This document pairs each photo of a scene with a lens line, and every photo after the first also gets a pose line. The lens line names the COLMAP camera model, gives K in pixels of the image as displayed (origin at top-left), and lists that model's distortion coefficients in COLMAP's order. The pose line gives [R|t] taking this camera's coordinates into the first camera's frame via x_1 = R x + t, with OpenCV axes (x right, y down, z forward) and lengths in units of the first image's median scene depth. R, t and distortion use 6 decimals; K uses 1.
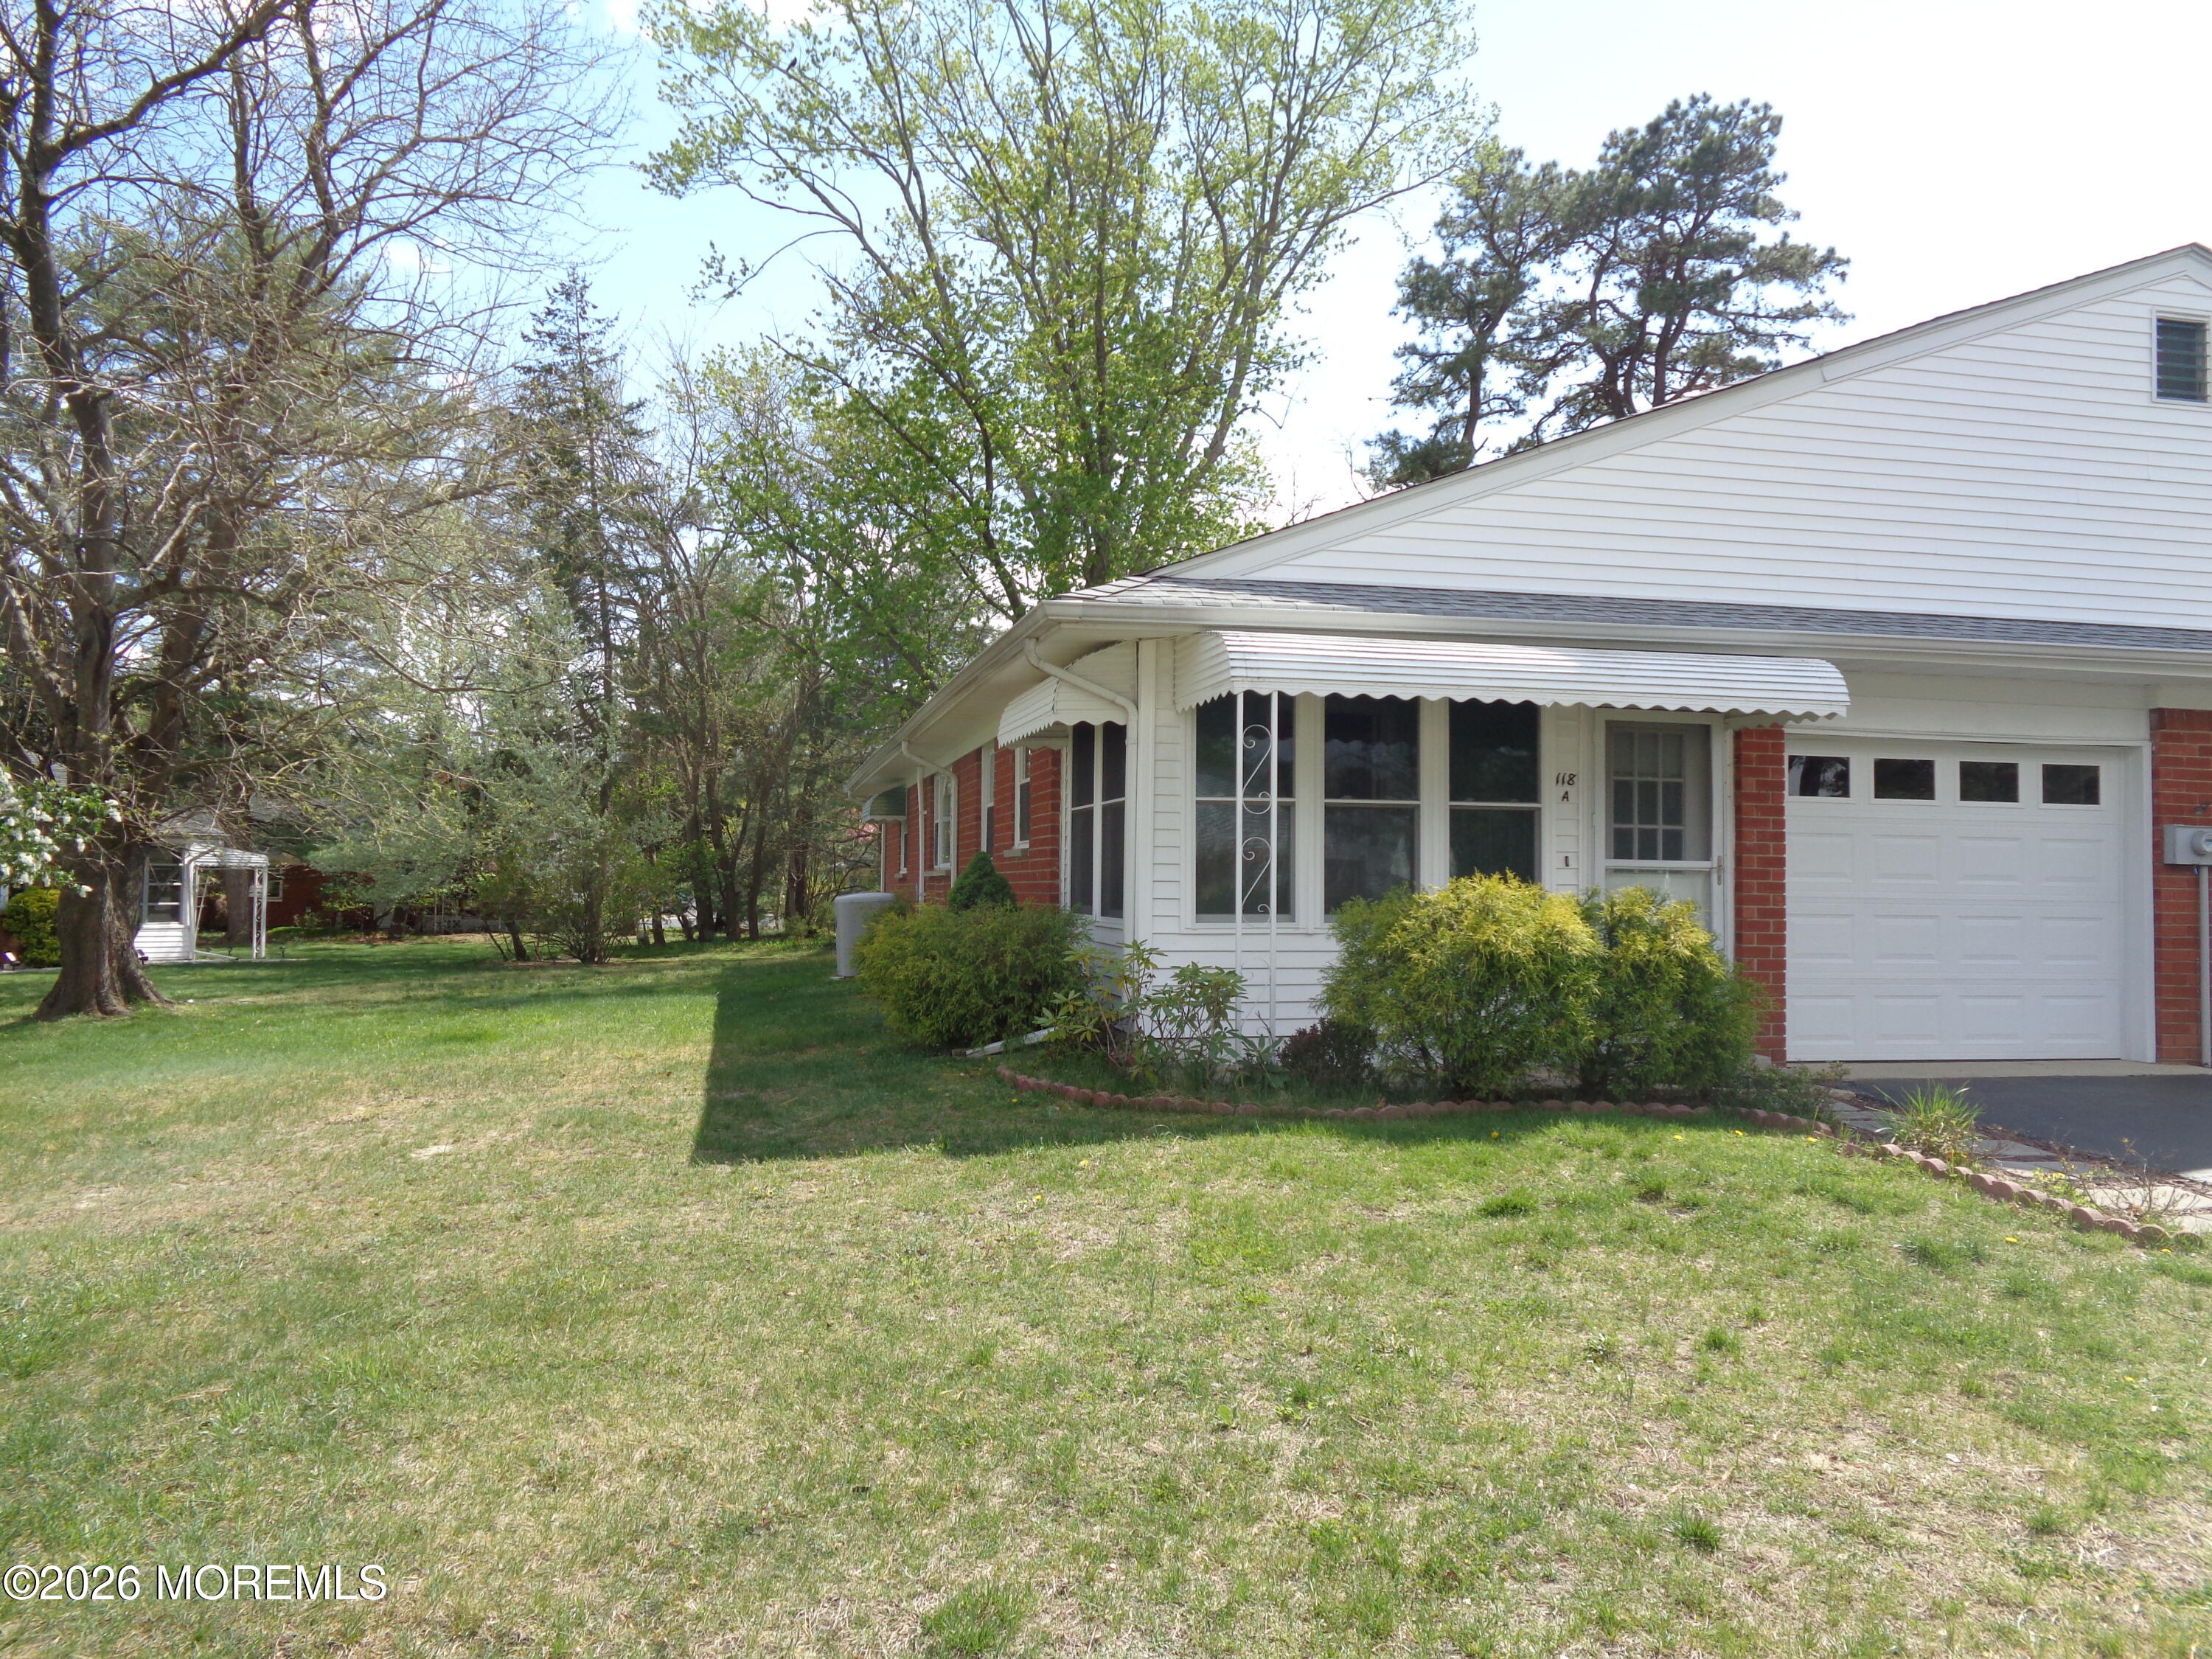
lens RADIAL K [[1670.4, 0, 1113.1], [0, 1670.4, 823.7], [0, 0, 1]] dist [0.003915, 0.011743]
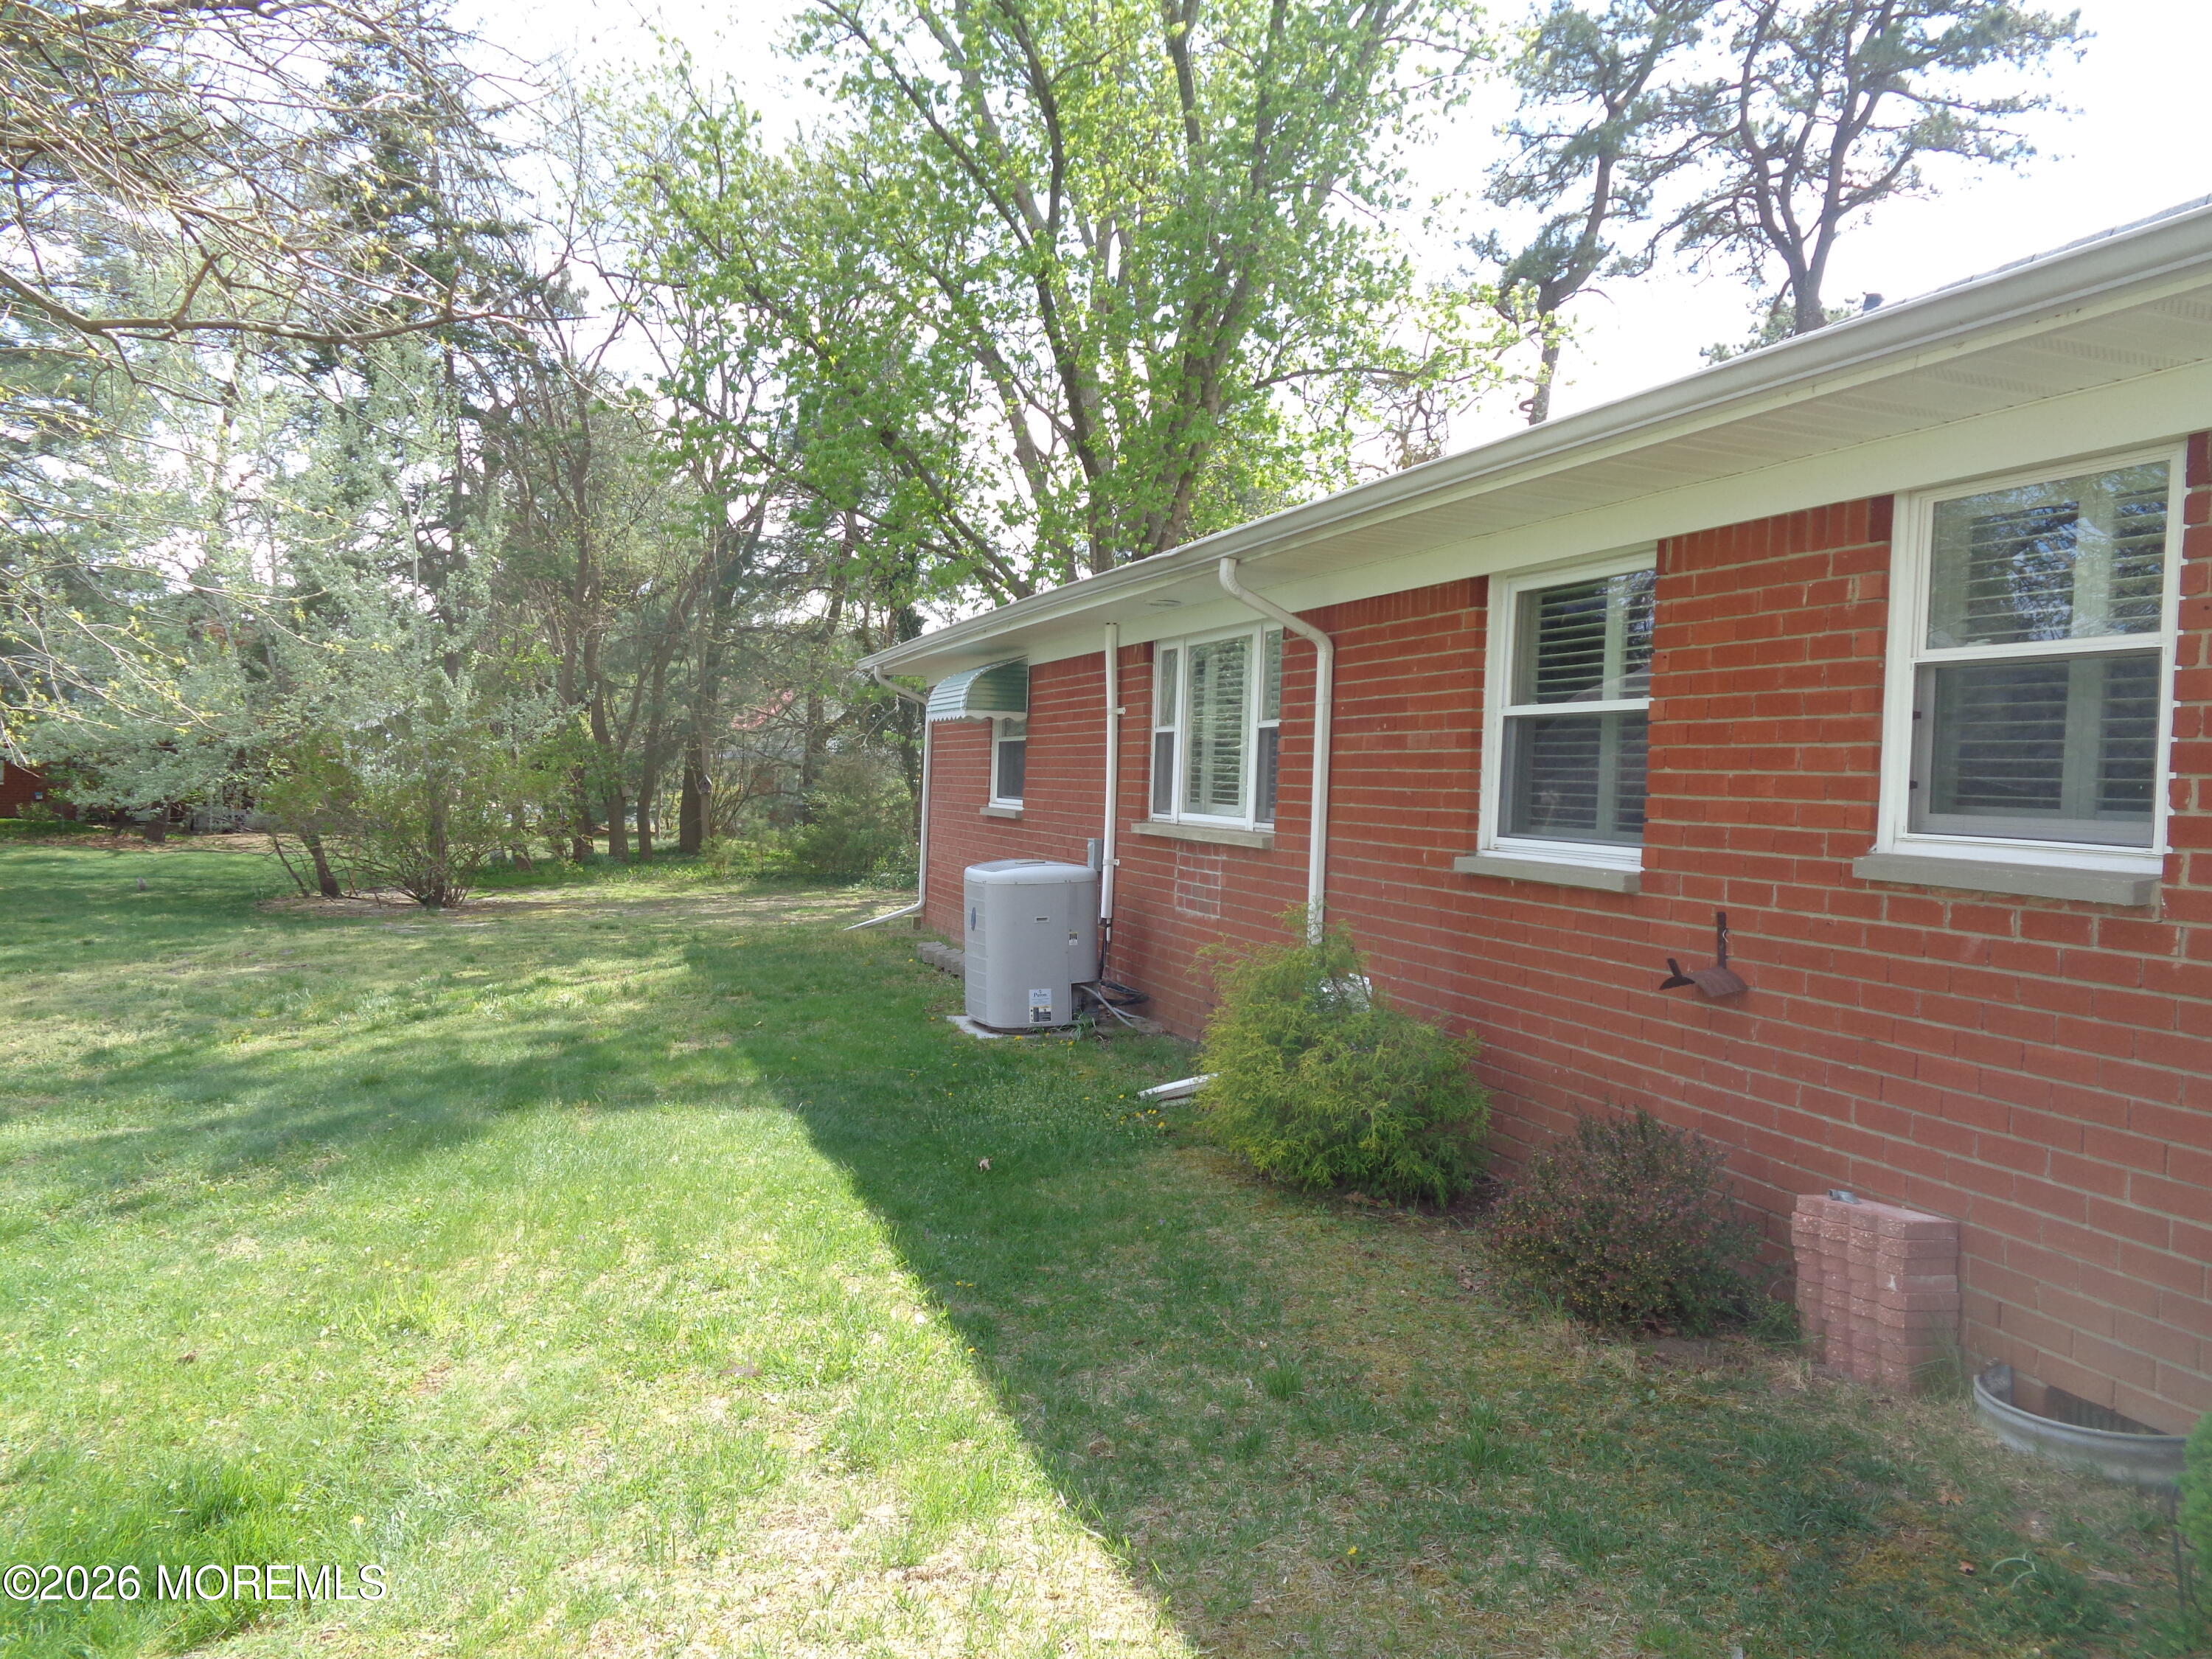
lens RADIAL K [[1670.4, 0, 1113.1], [0, 1670.4, 823.7], [0, 0, 1]] dist [0.003915, 0.011743]
pose [[0.993889, 0.024053, 0.107736, -0.086735], [-0.029982, 0.998104, 0.053752, 0.006214], [-0.106239, -0.056654, 0.992725, 0.224479]]
